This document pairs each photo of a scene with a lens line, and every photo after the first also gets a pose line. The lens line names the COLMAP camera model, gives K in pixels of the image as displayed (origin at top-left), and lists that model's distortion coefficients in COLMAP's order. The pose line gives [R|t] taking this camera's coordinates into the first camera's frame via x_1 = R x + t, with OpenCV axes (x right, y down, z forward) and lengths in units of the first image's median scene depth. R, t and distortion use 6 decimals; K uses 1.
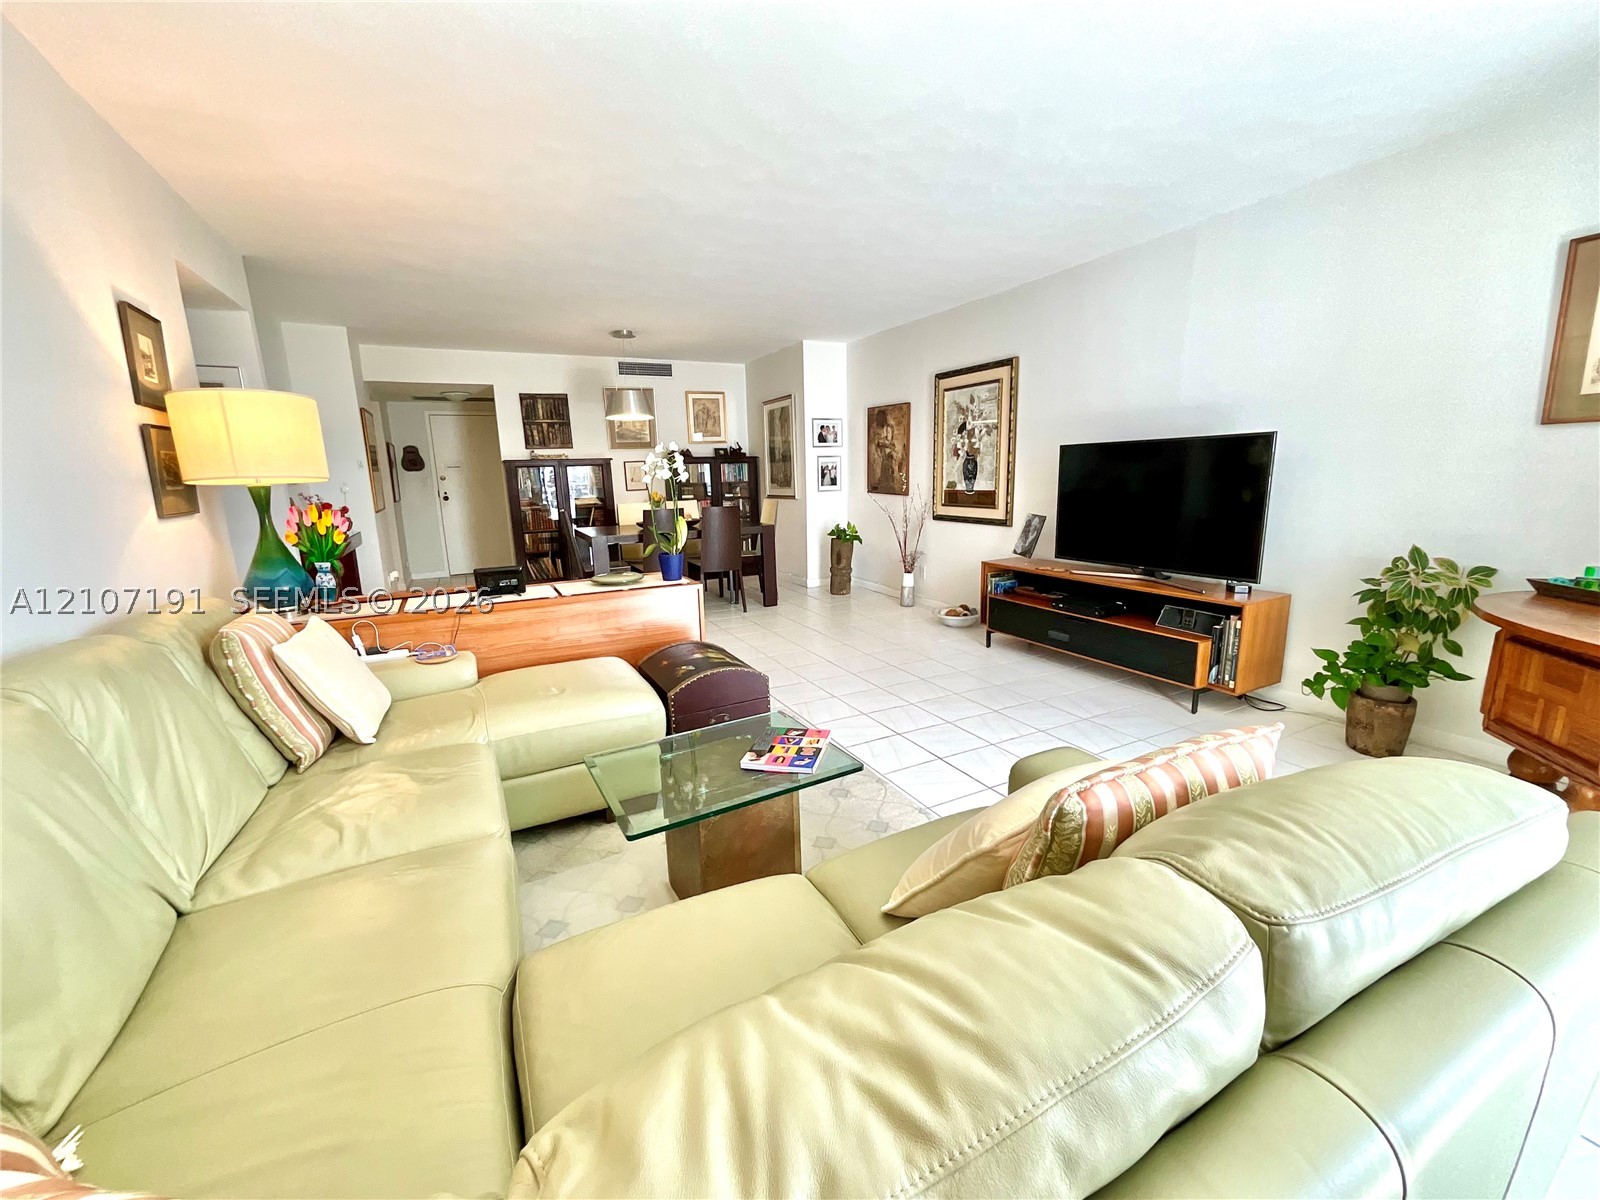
lens RADIAL K [[645.9, 0, 803.4], [0, 645.9, 599.5], [0, 0, 1]] dist [-0.001244, 0.000589]
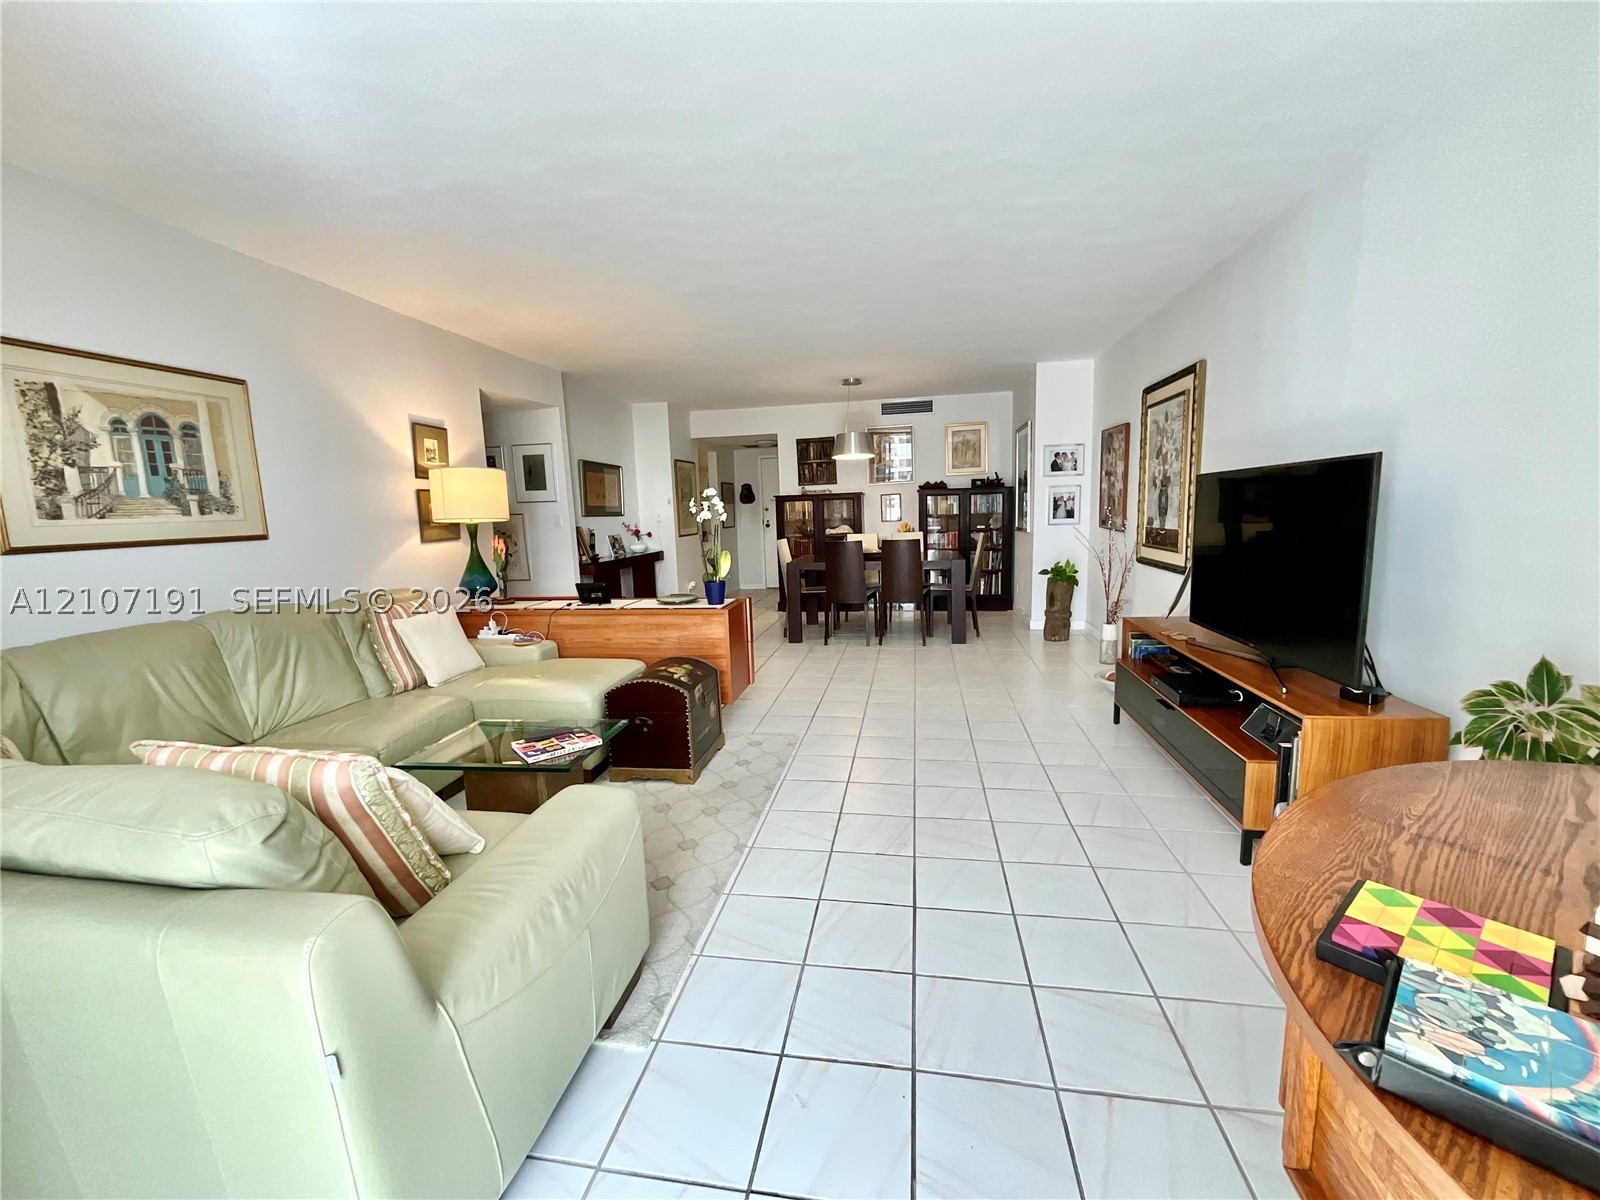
lens RADIAL K [[645.9, 0, 804.2], [0, 645.9, 598.8], [0, 0, 1]] dist [-0.001244, 0.000589]
pose [[0.798372, 0.082452, -0.596493, 0.314263], [-0.104429, 0.994530, -0.002301, -0.027369], [0.593041, 0.064128, 0.802615, 0.077651]]
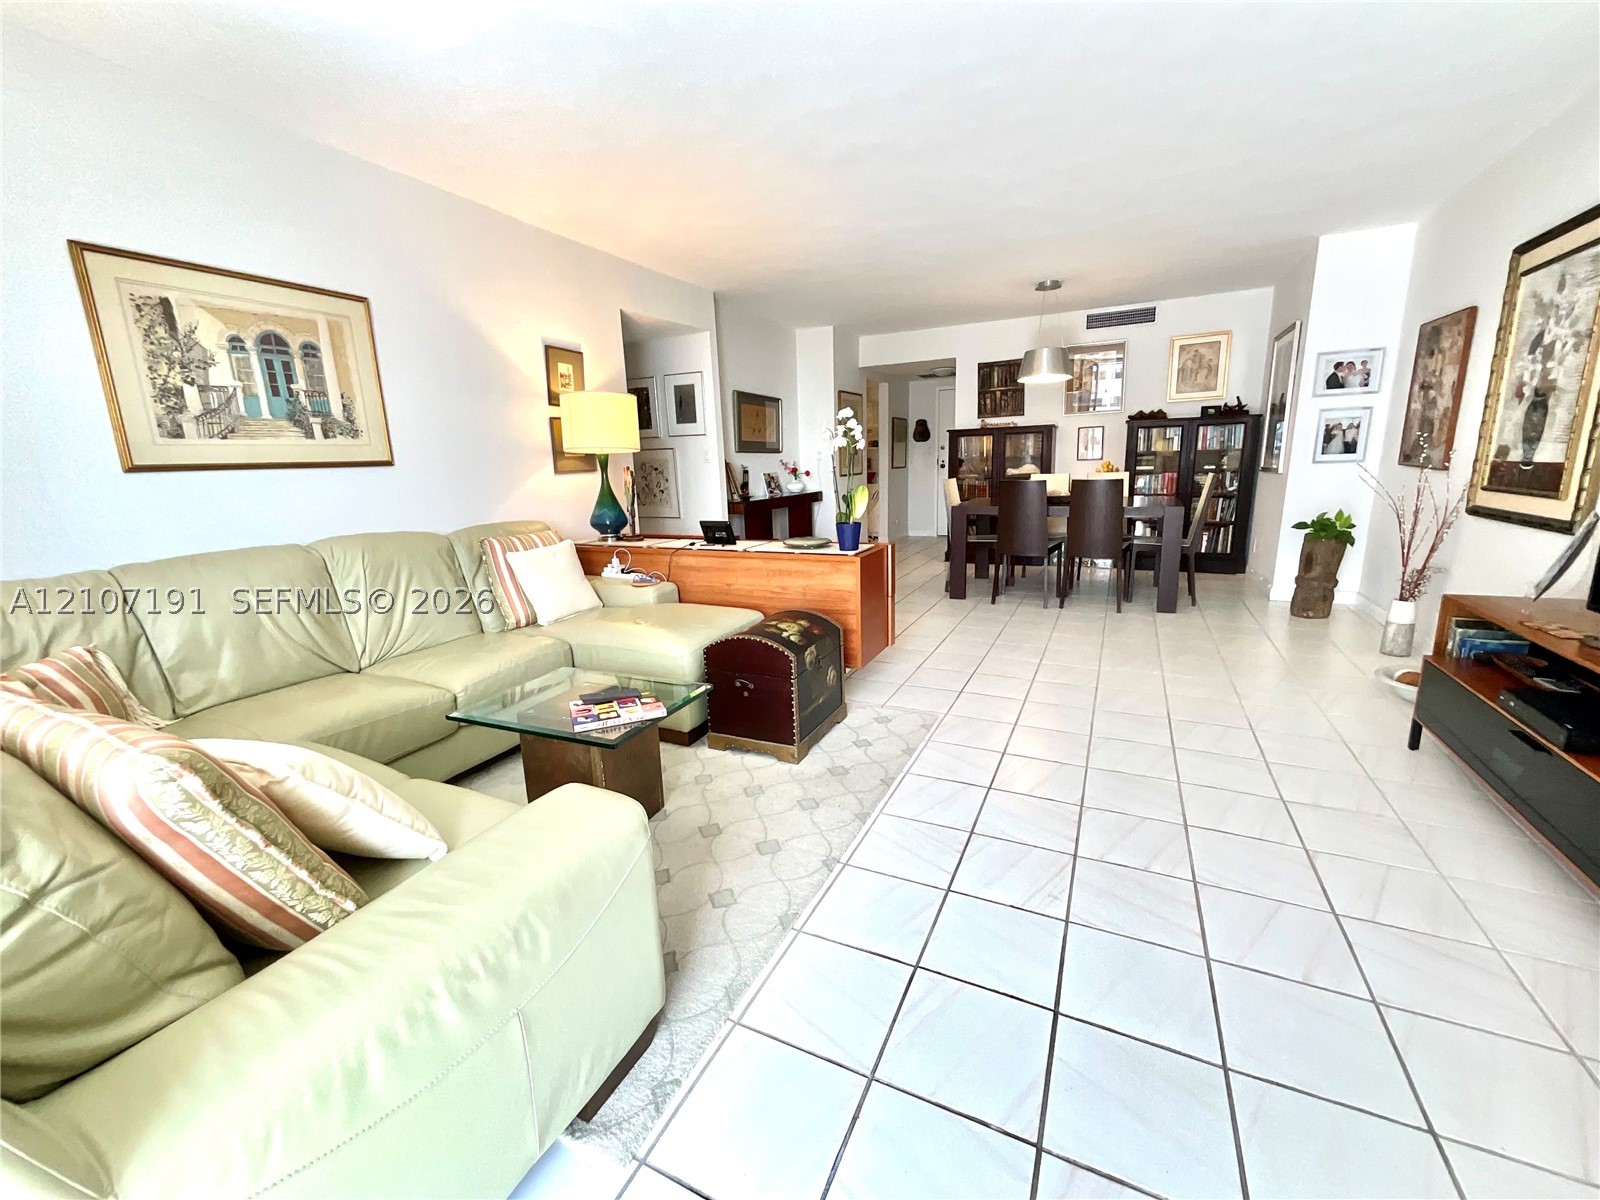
lens RADIAL K [[645.9, 0, 802.7], [0, 645.9, 600.9], [0, 0, 1]] dist [-0.001244, 0.000589]
pose [[0.596730, 0.176581, -0.782772, 0.272867], [-0.139032, 0.983486, 0.115871, -0.029597], [0.790306, 0.039687, 0.611426, 0.173744]]
